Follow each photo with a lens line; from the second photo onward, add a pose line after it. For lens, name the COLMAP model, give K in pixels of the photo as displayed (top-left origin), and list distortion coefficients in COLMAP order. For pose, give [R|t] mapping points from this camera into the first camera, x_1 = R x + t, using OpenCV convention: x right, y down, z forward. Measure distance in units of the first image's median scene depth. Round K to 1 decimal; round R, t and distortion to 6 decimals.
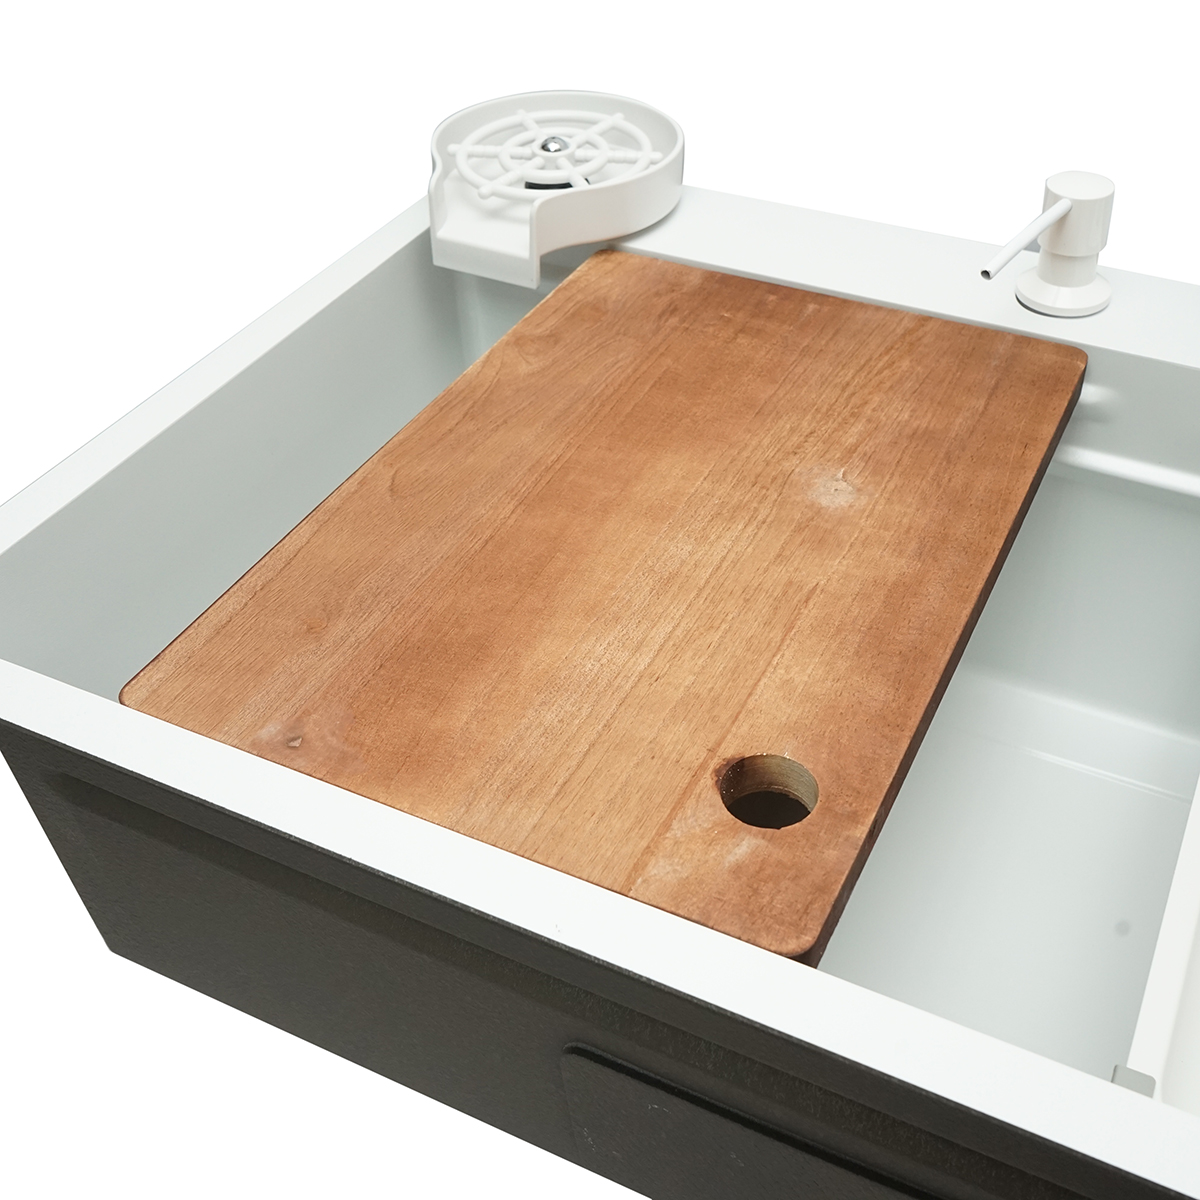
lens RADIAL K [[1501.1, 0, 600.0], [0, 1501.1, 600.0], [0, 0, 1]] dist [-0.128958, -0.015154]
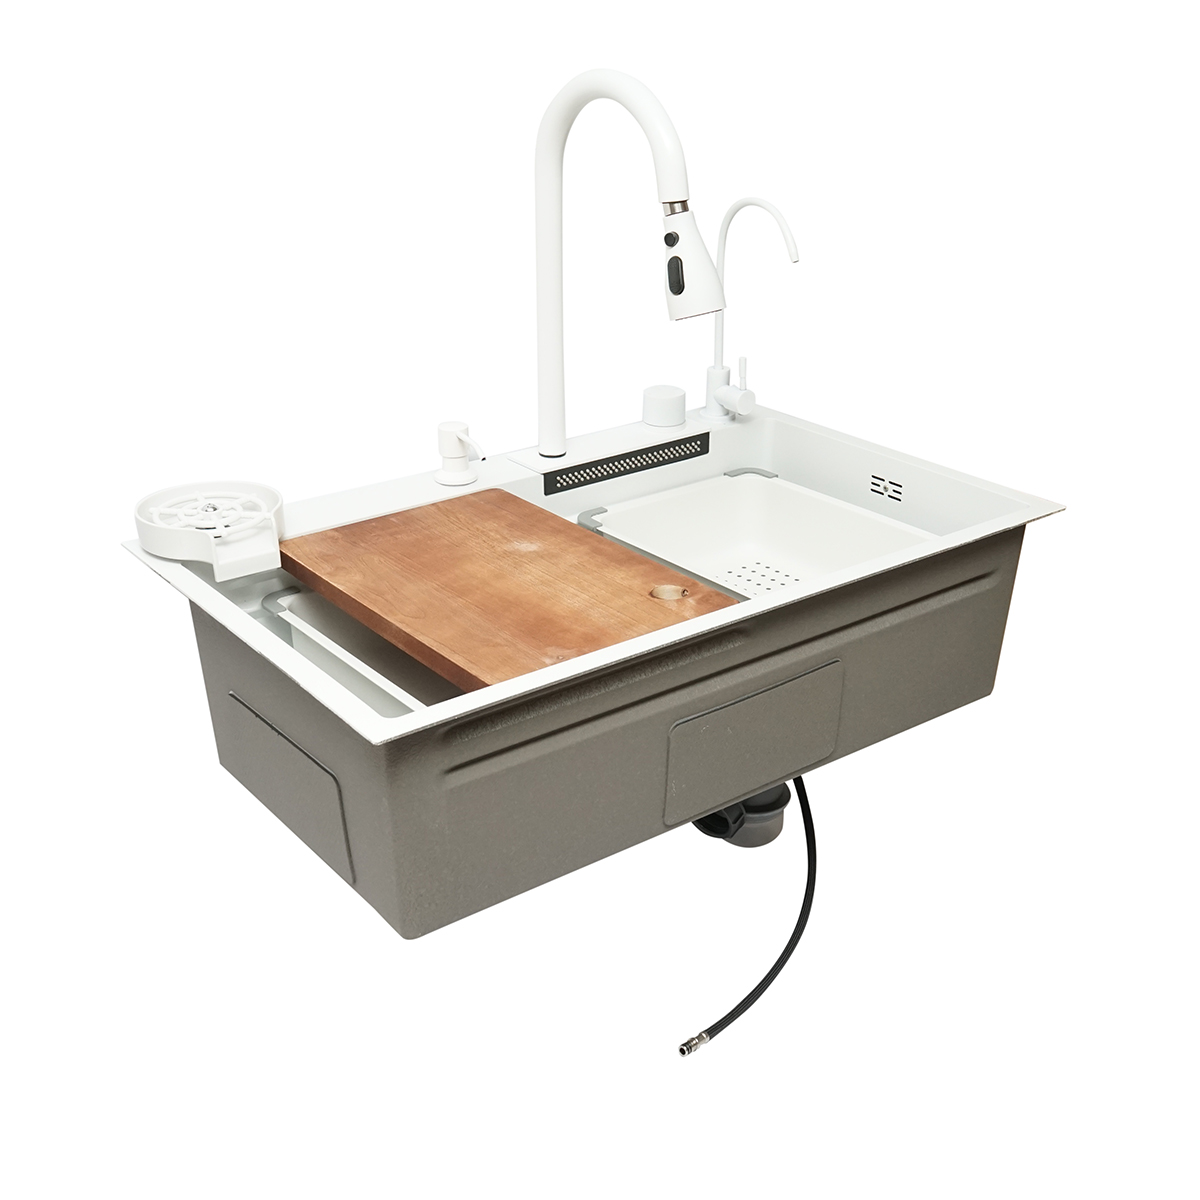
lens RADIAL K [[1501.1, 0, 600.0], [0, 1501.1, 600.0], [0, 0, 1]] dist [-0.128958, -0.015154]
pose [[0.452783, -0.343516, 0.822791, -1.702942], [0.569979, 0.821141, 0.029167, -0.008869], [-0.685647, 0.455767, 0.567595, -0.341868]]
